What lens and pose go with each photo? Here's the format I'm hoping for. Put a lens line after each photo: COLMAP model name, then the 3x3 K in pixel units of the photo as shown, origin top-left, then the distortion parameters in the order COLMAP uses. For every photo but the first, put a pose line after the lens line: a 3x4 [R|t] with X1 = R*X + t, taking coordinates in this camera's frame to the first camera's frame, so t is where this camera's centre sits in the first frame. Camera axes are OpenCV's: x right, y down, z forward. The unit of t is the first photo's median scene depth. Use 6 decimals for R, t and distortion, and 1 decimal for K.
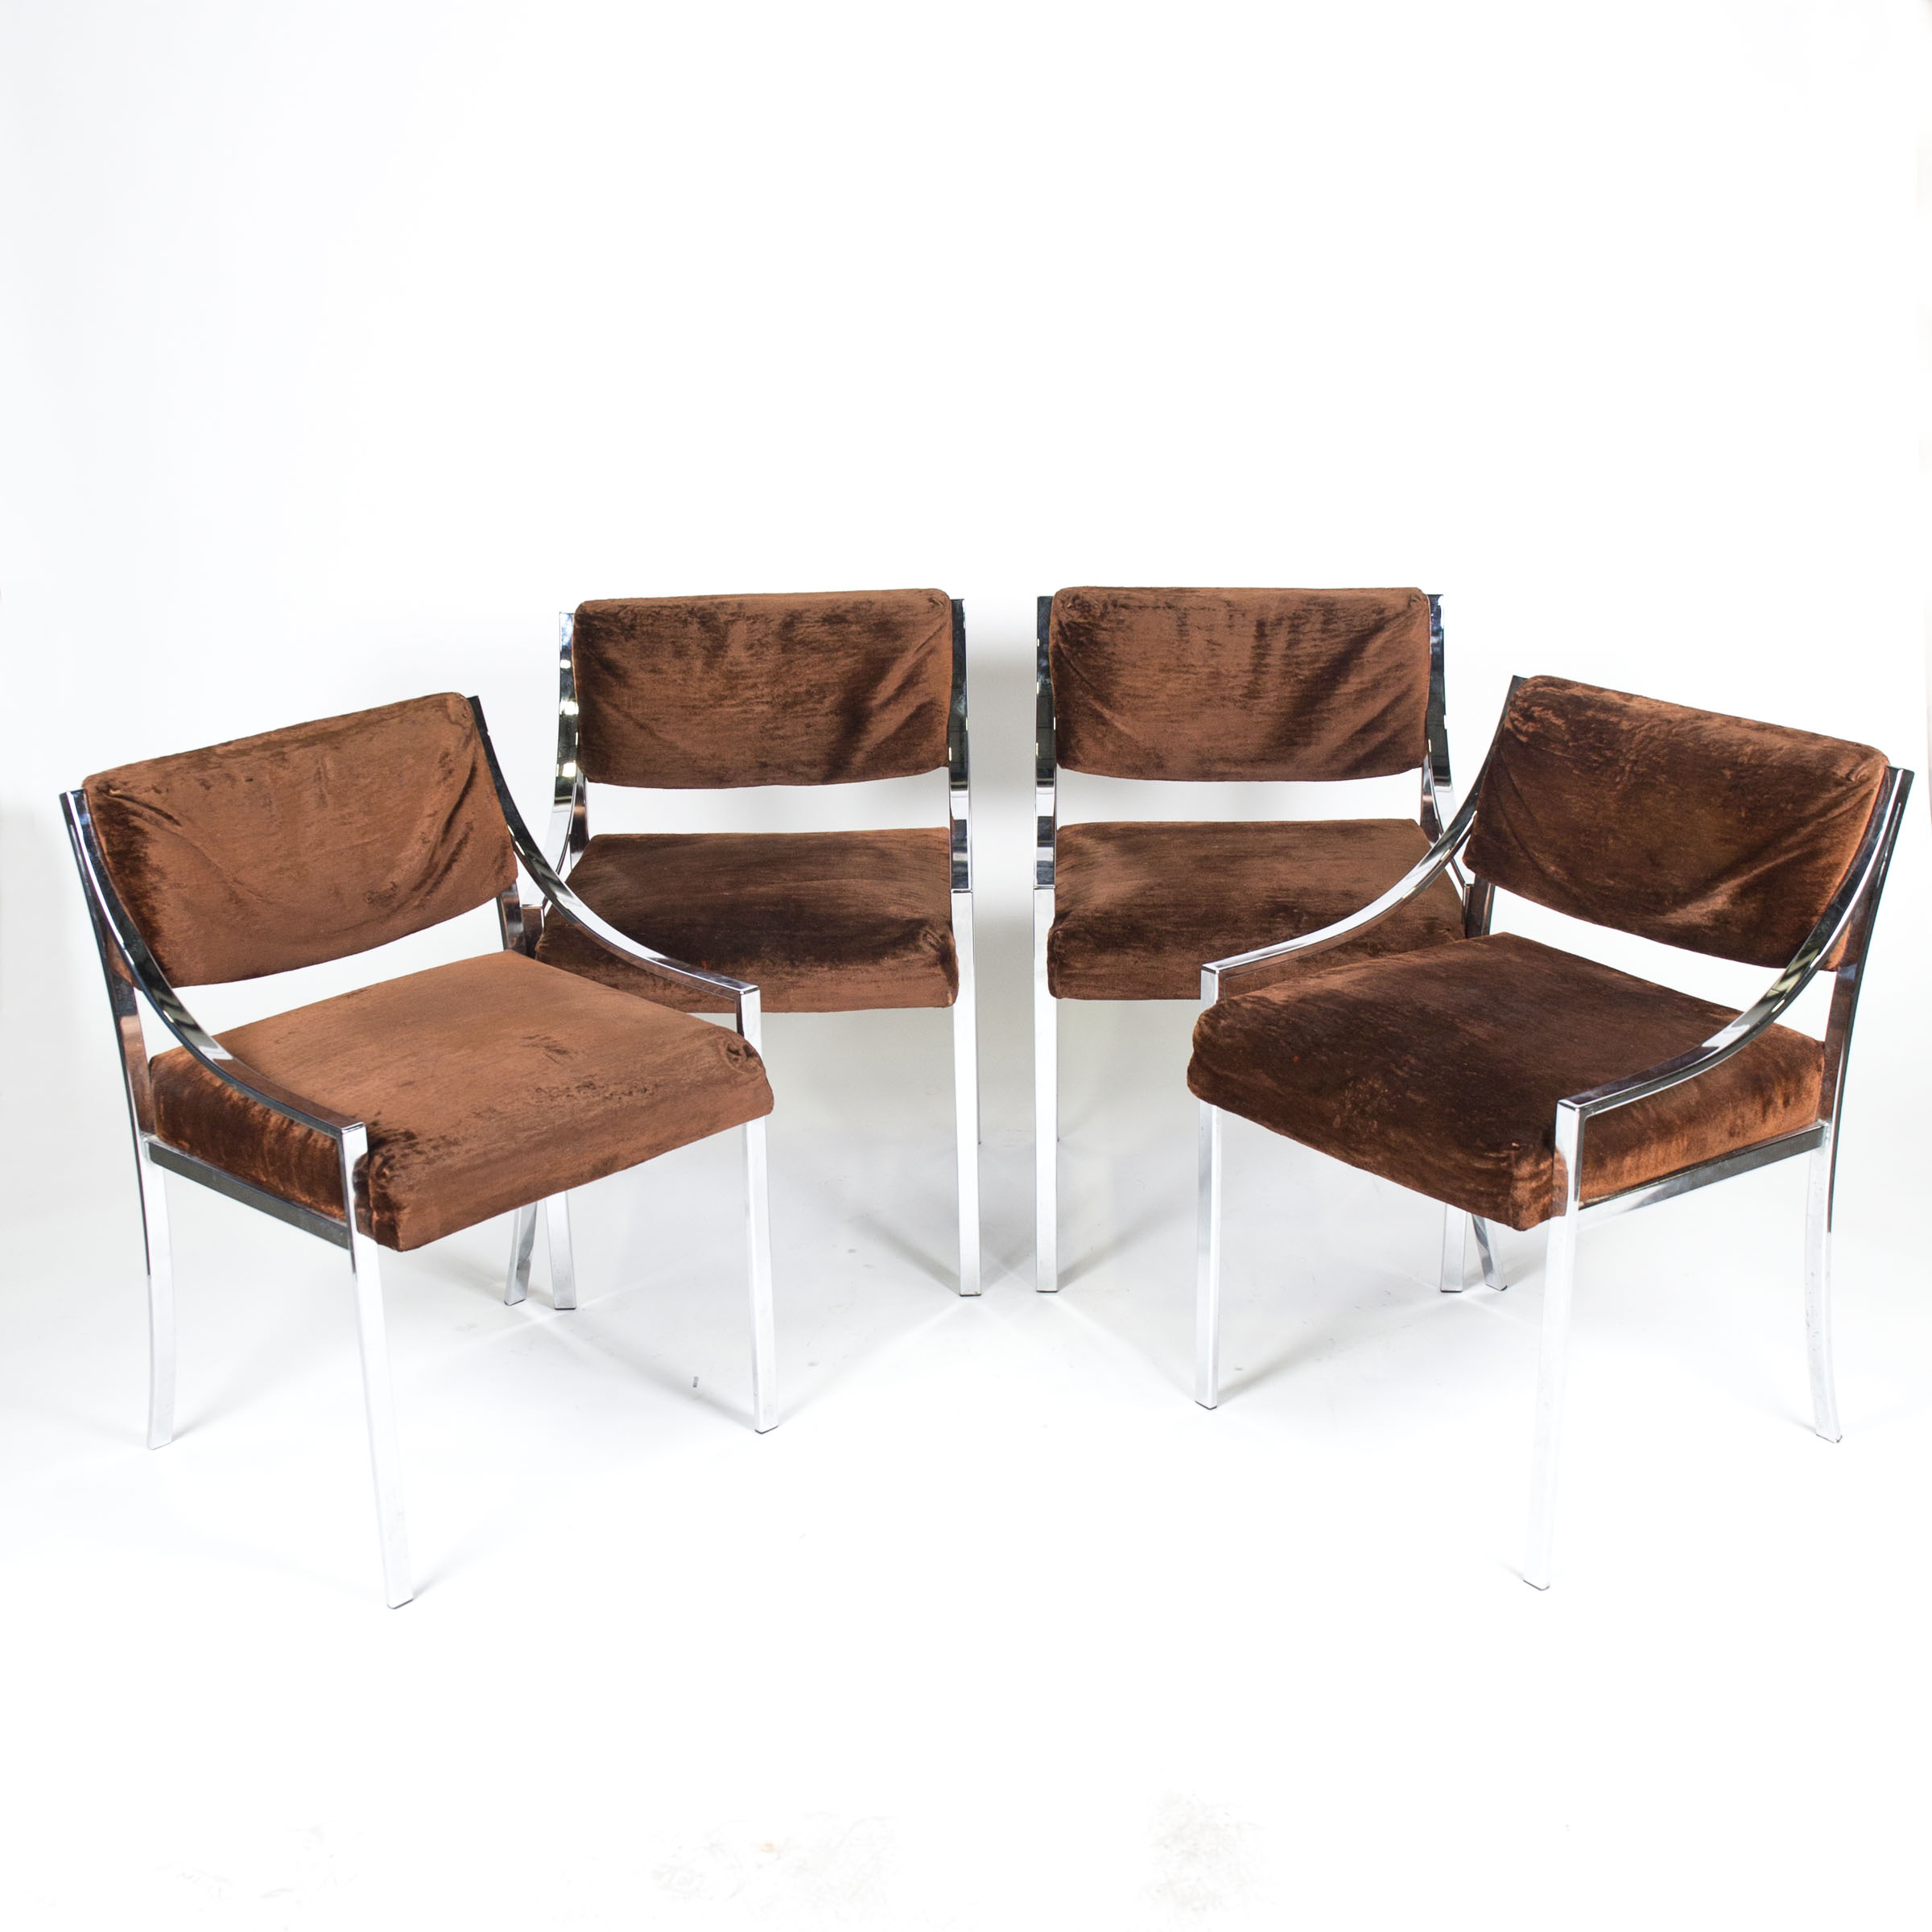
lens RADIAL K [[2737.7, 0, 968.0], [0, 2737.7, 1074.6], [0, 0, 1]] dist [-0.189598, 0.021445]
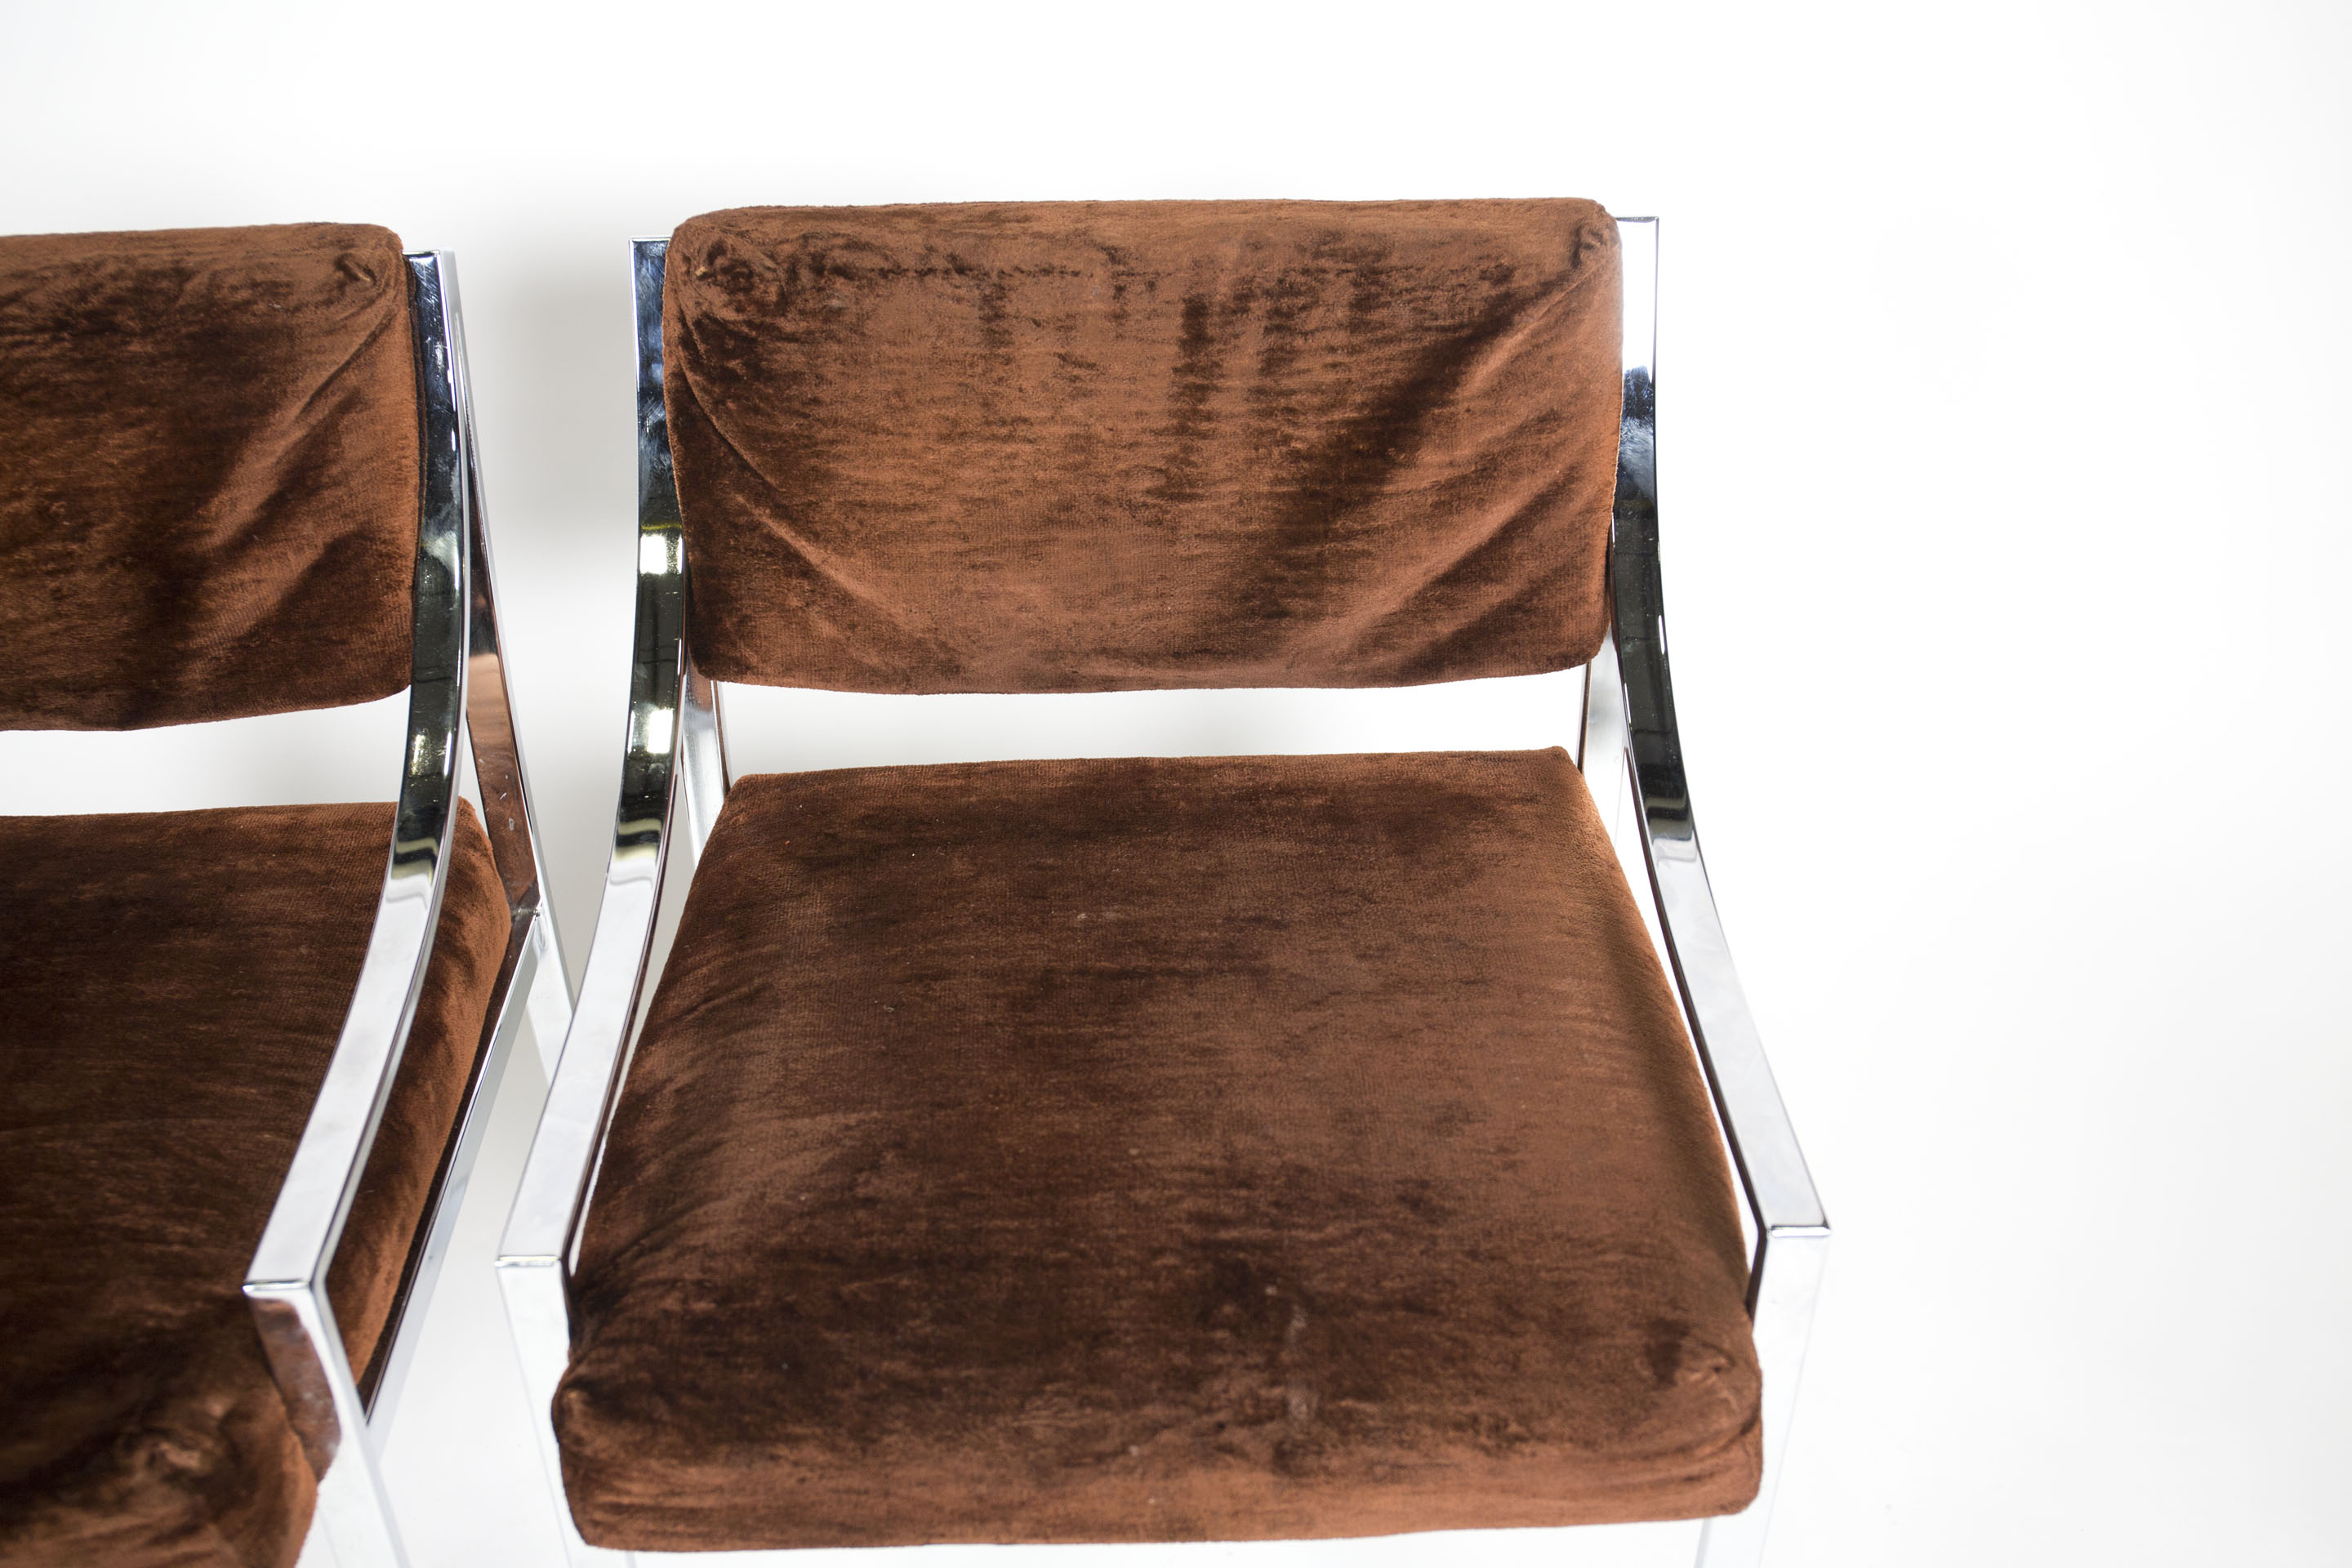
lens RADIAL K [[2283.1, 0, 1176.0], [0, 2283.1, 784.0], [0, 0, 1]] dist [-0.060356, 0.109024]
pose [[0.998443, -0.027067, 0.048775, 0.087294], [0.016774, 0.979602, 0.200247, -0.165023], [-0.053200, -0.199117, 0.978531, 0.666521]]
